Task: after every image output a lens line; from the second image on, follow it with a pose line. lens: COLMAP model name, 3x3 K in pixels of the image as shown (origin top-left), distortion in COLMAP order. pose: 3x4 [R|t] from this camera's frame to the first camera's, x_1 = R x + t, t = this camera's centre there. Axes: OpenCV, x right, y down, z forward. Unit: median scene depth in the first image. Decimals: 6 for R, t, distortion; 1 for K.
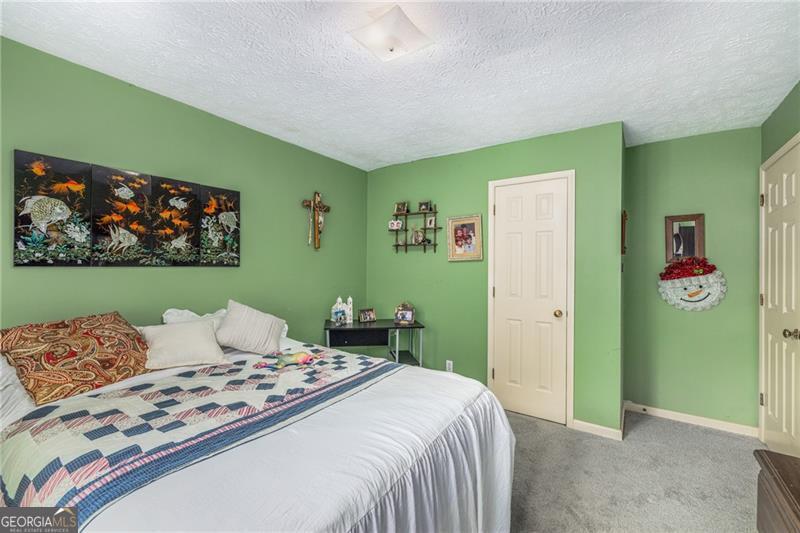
lens RADIAL K [[345.1, 0, 397.1], [0, 345.1, 265.0], [0, 0, 1]] dist [0.001898, 0.000361]
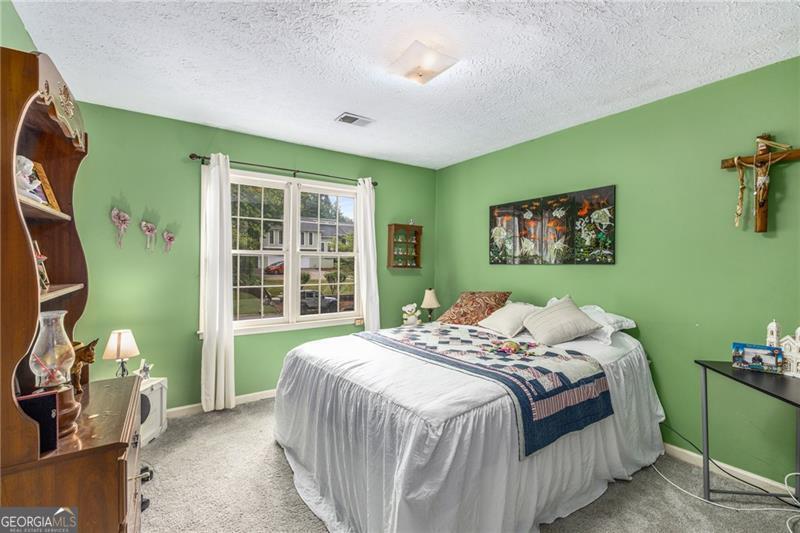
lens RADIAL K [[345.1, 0, 397.1], [0, 345.1, 265.0], [0, 0, 1]] dist [0.001898, 0.000361]
pose [[-0.346142, -0.007804, -0.938150, 0.672318], [-0.006275, 0.999962, -0.006004, 0.017362], [0.938161, 0.003809, -0.346177, 0.819627]]
